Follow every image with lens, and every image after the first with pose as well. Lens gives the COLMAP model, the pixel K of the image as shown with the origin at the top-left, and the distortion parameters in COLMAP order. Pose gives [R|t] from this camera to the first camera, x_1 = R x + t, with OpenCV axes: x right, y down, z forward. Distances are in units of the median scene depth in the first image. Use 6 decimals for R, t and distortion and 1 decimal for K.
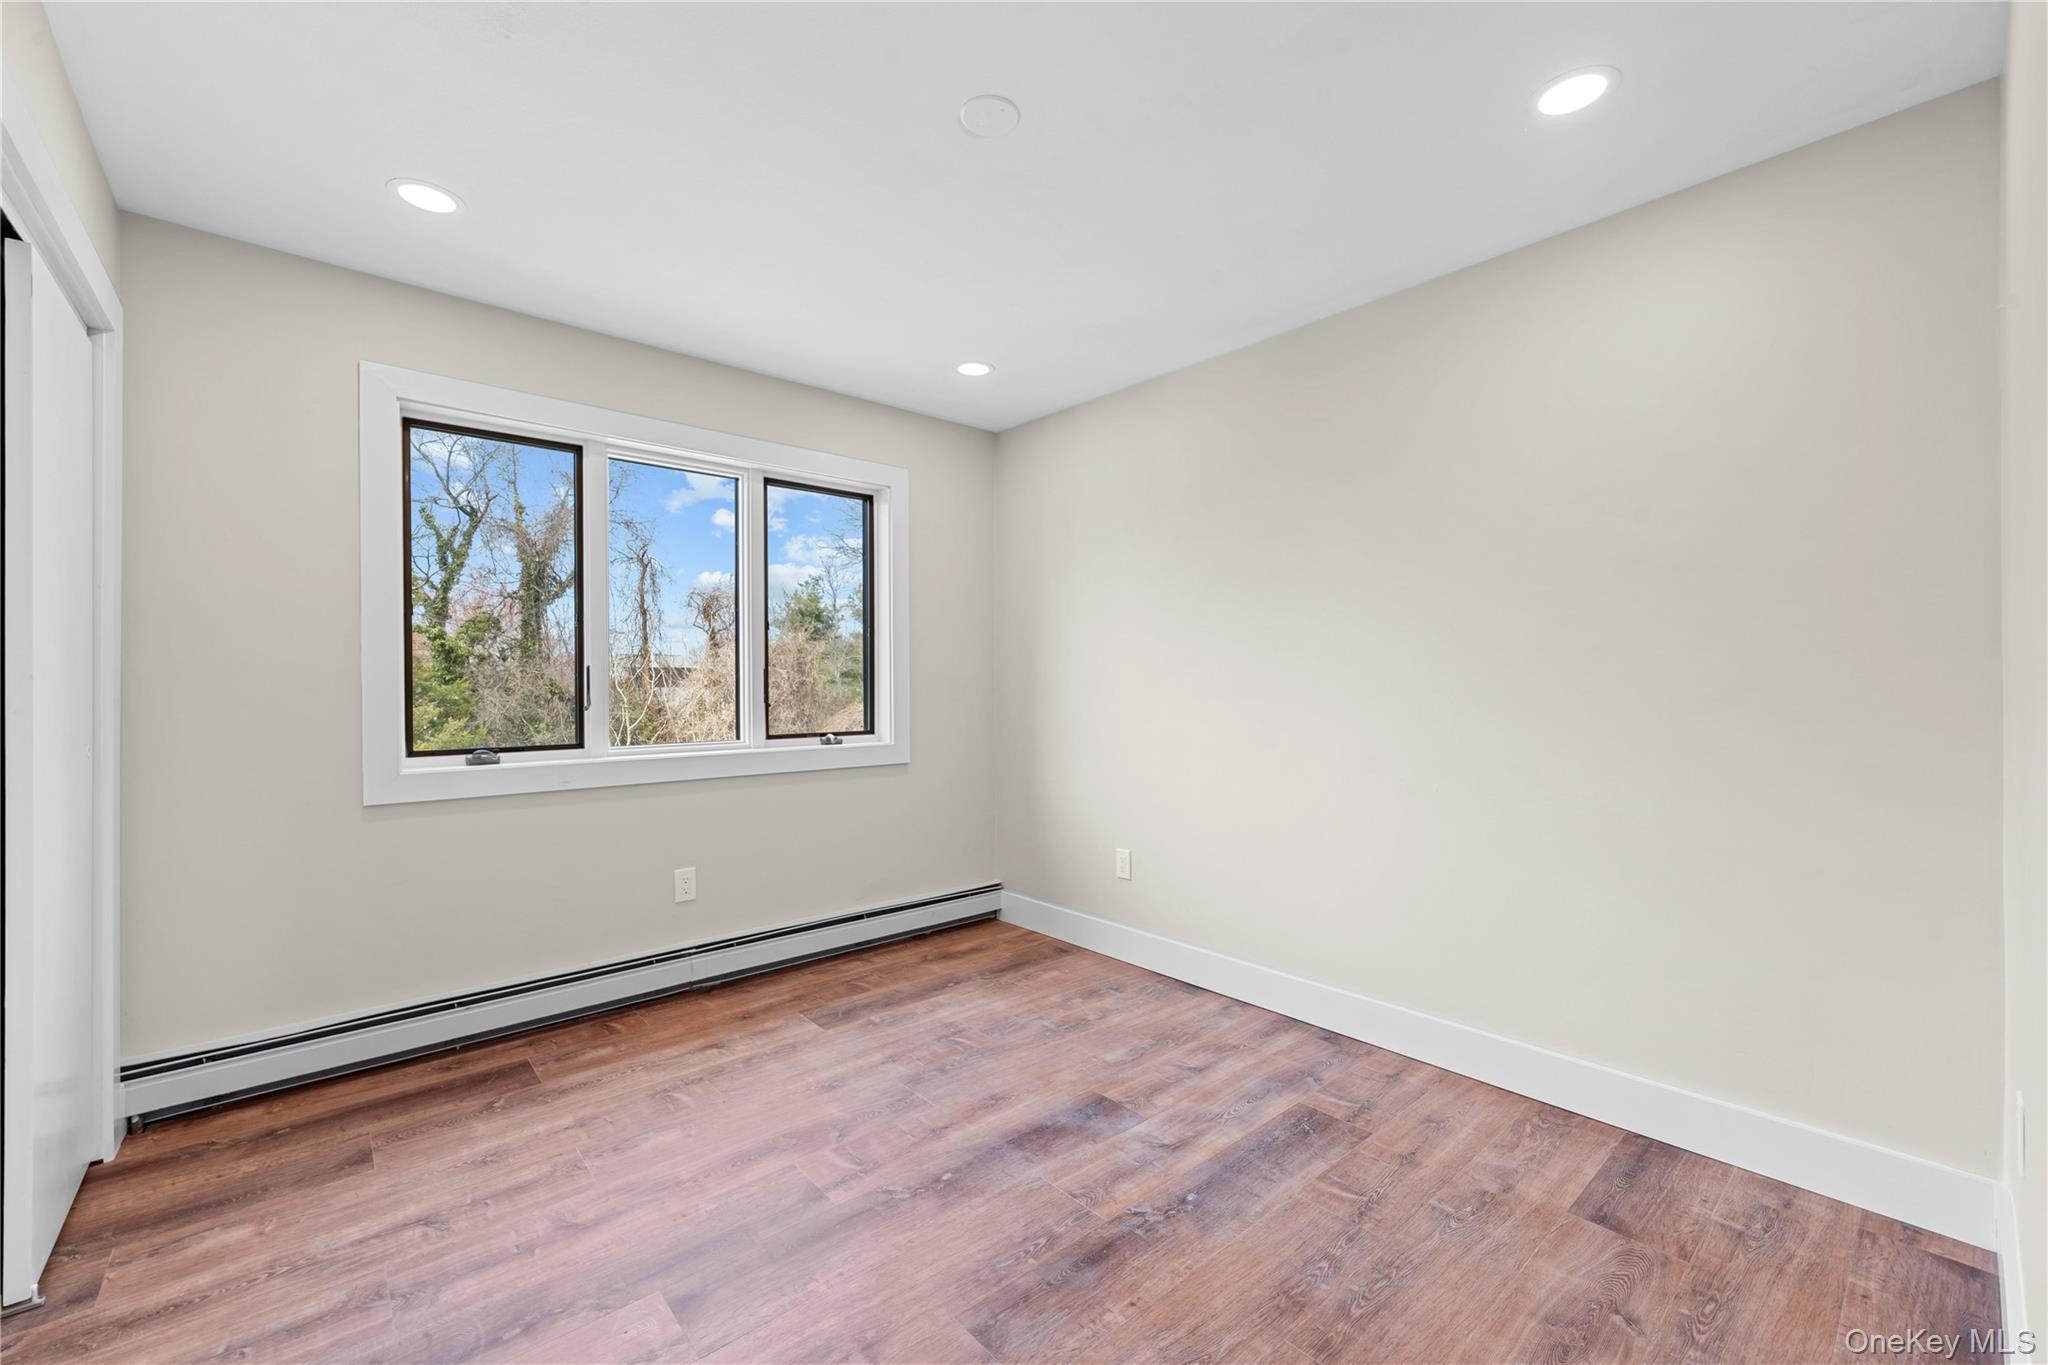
lens RADIAL K [[830.7, 0, 1029.2], [0, 830.7, 685.3], [0, 0, 1]] dist [-0.000214, -0.000398]
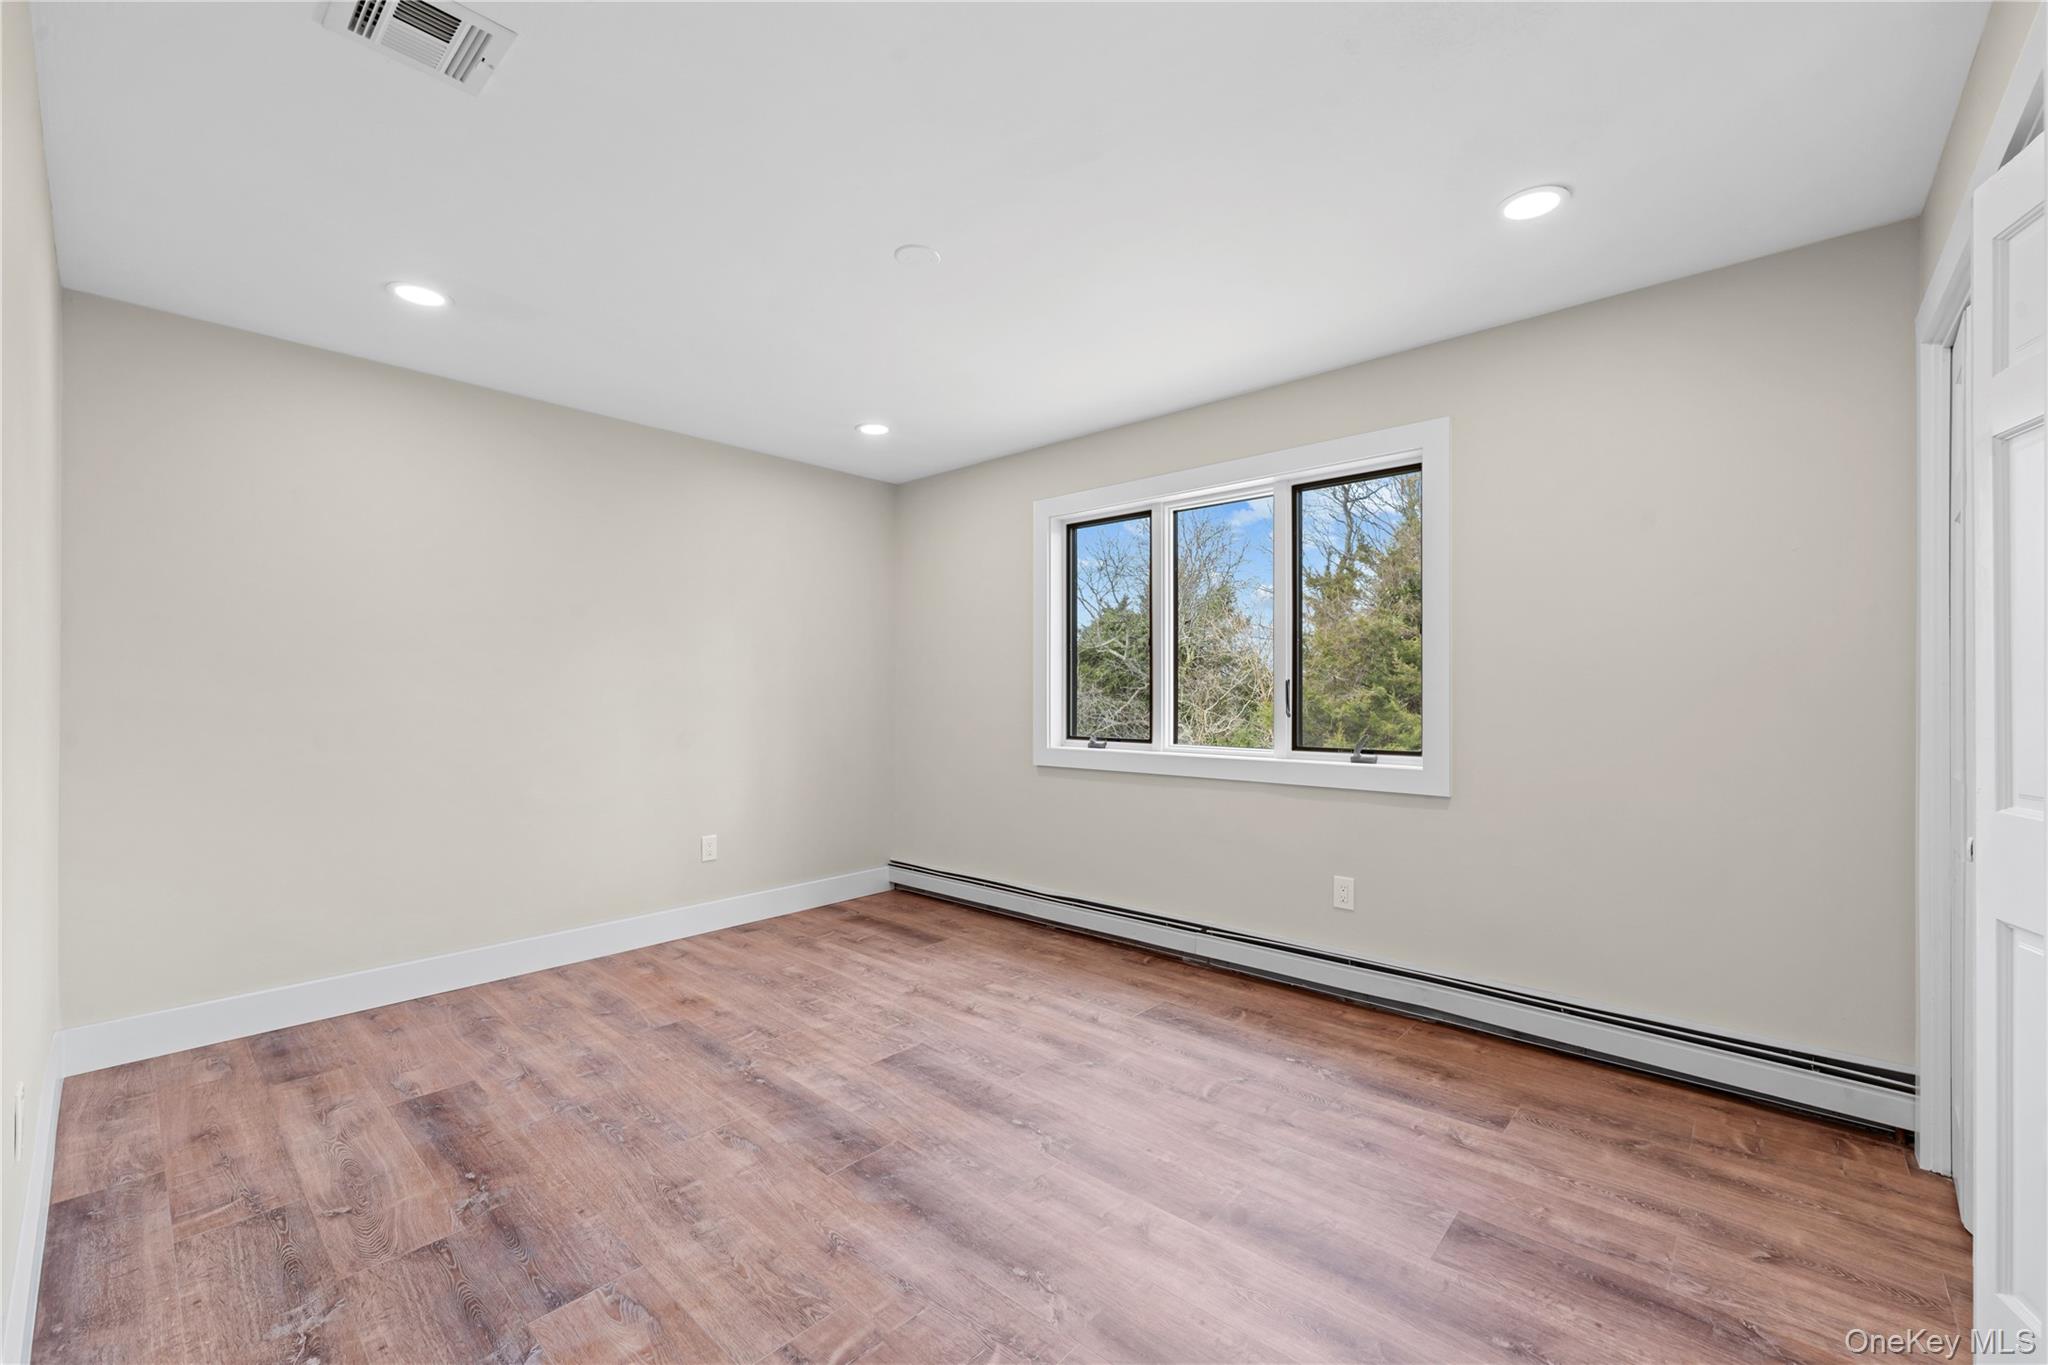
lens RADIAL K [[830.7, 0, 1018.0], [0, 830.7, 689.3], [0, 0, 1]] dist [-0.000214, -0.000398]
pose [[0.109628, -0.001116, -0.993972, 0.604300], [-0.006597, 0.999977, -0.001851, -0.002318], [0.993951, 0.006760, 0.109618, 0.548877]]
